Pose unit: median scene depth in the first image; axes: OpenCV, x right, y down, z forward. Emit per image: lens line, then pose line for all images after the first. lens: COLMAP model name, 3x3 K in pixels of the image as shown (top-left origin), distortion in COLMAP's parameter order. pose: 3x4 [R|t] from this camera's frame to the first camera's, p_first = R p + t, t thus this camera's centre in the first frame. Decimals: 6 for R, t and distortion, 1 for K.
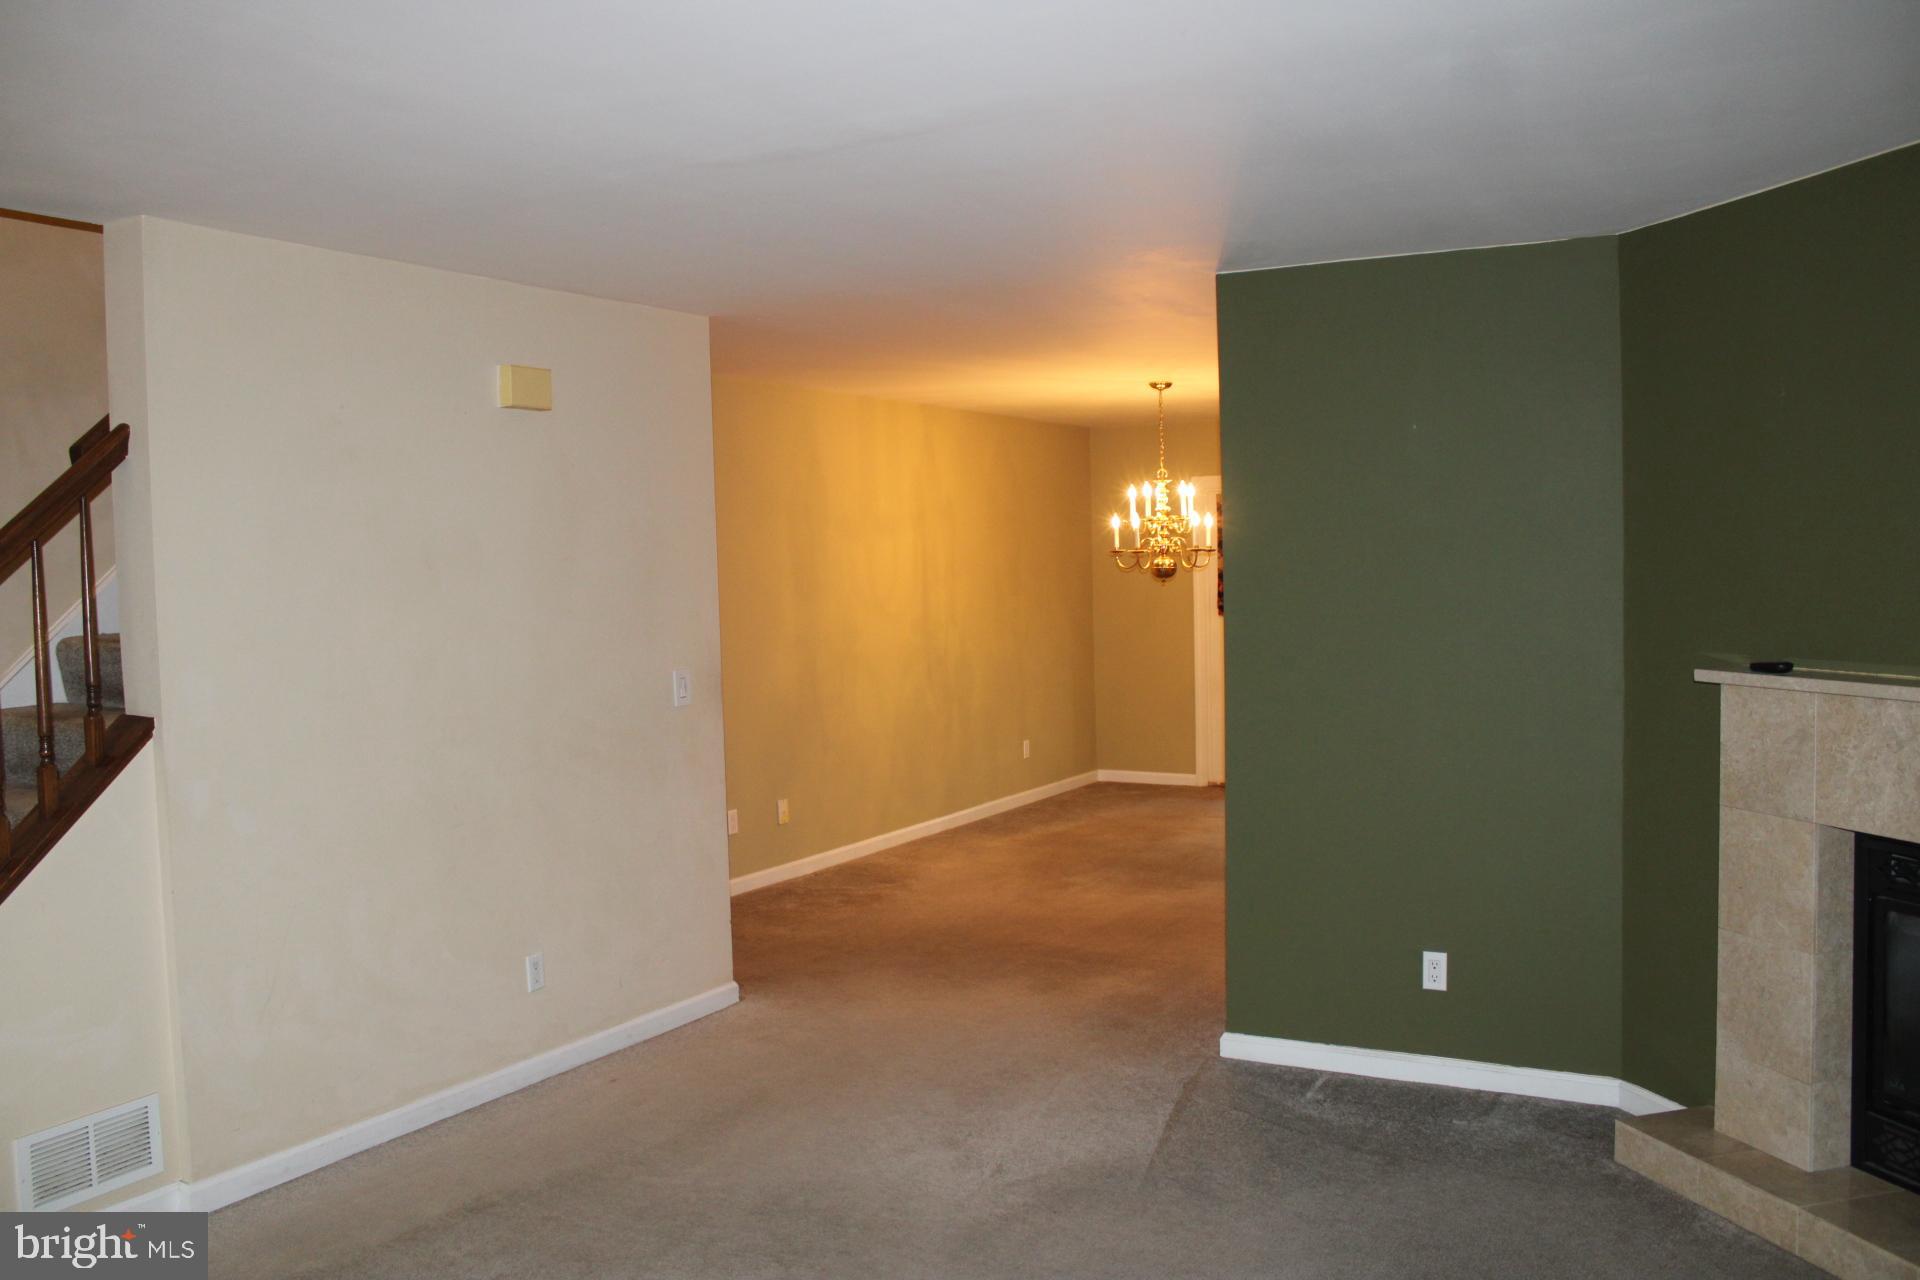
lens RADIAL K [[1584.2, 0, 950.7], [0, 1584.2, 629.8], [0, 0, 1]] dist [-0.162432, 0.134945]
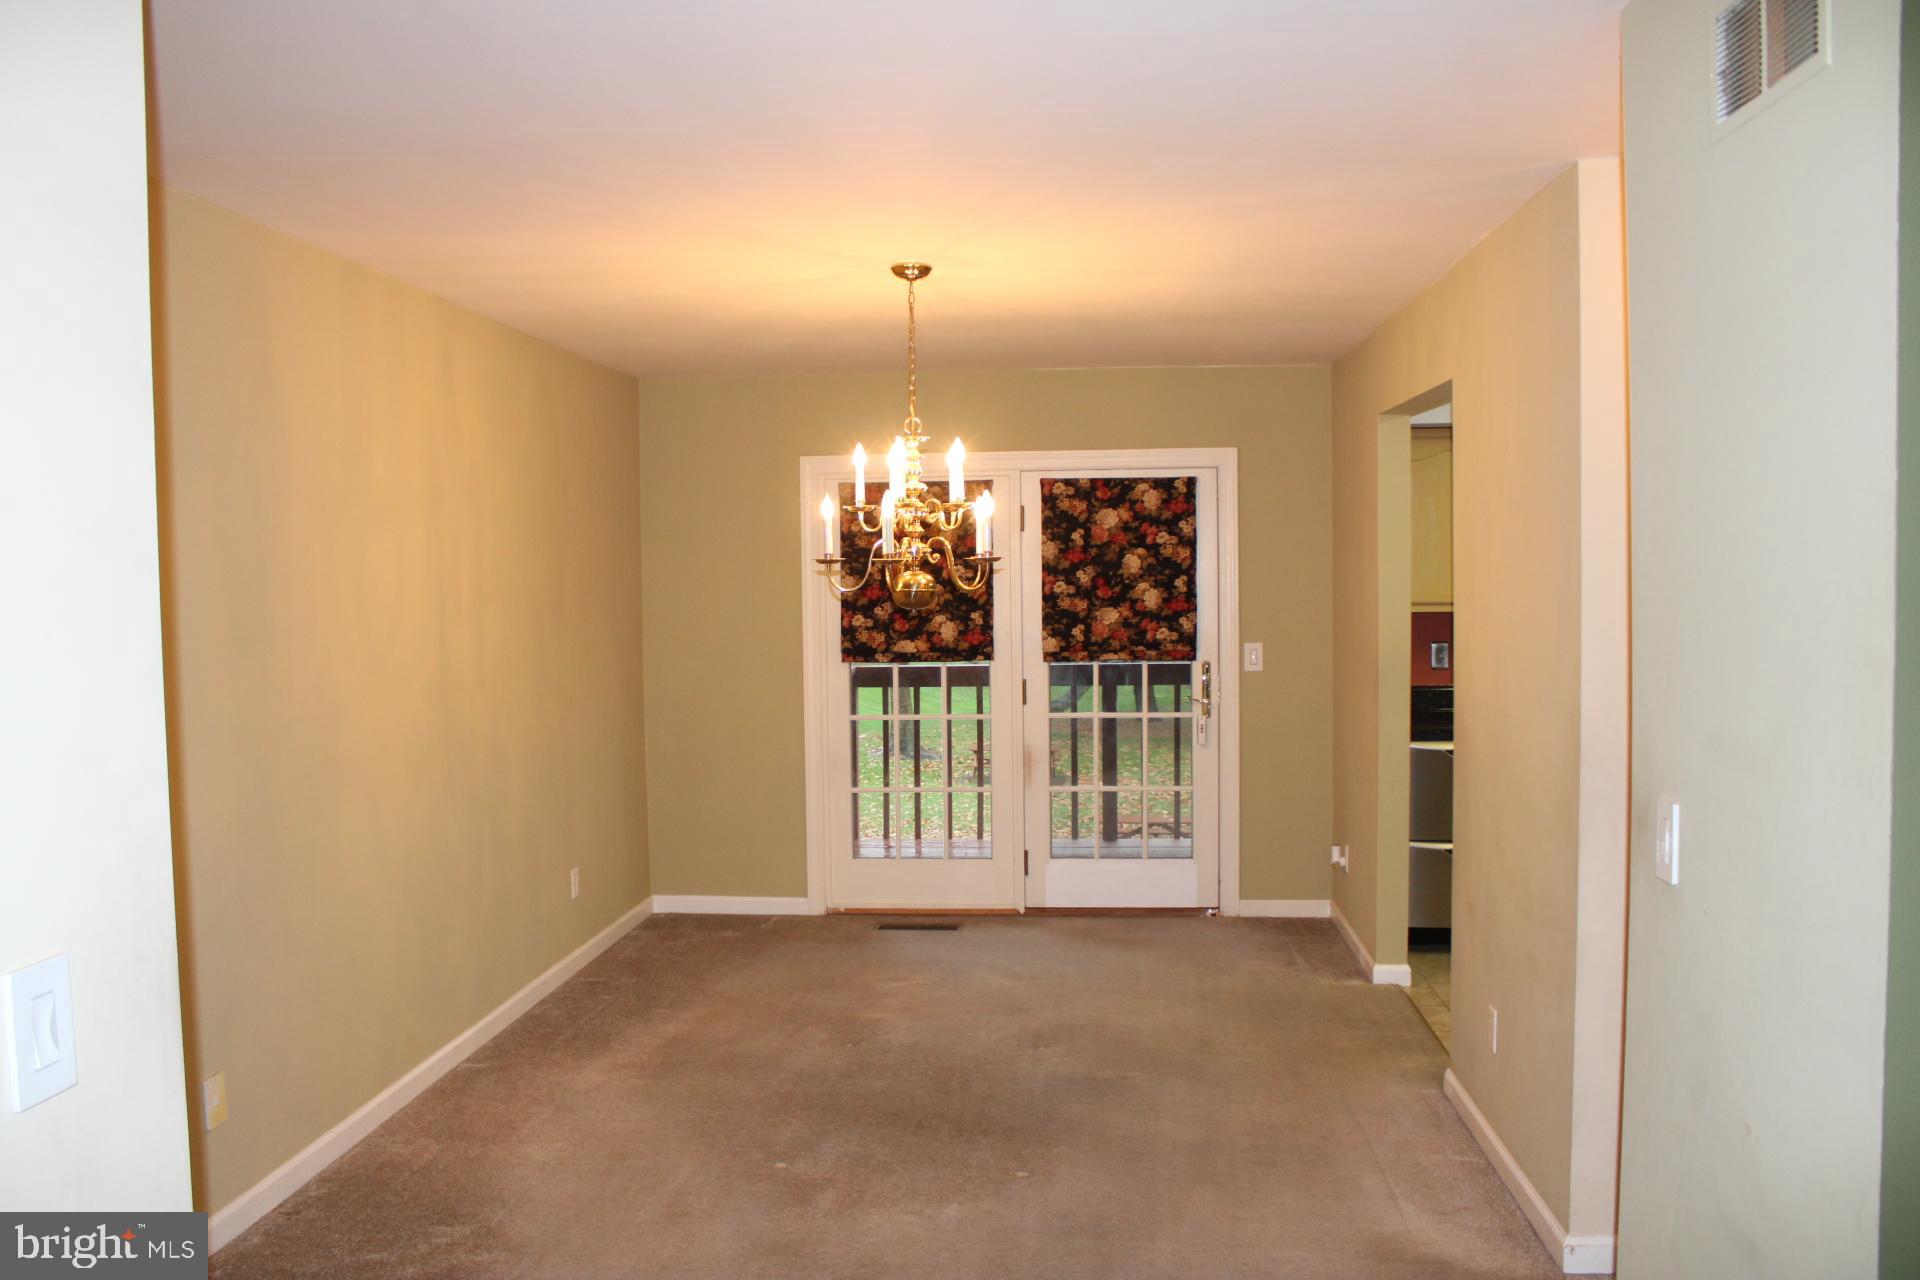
lens RADIAL K [[1584.2, 0, 956.4], [0, 1584.2, 645.0], [0, 0, 1]] dist [-0.162432, 0.134945]
pose [[0.907001, -0.005116, 0.421098, -0.078151], [0.008369, 0.999948, -0.005878, -0.013680], [-0.421046, 0.008855, 0.906996, 0.401727]]
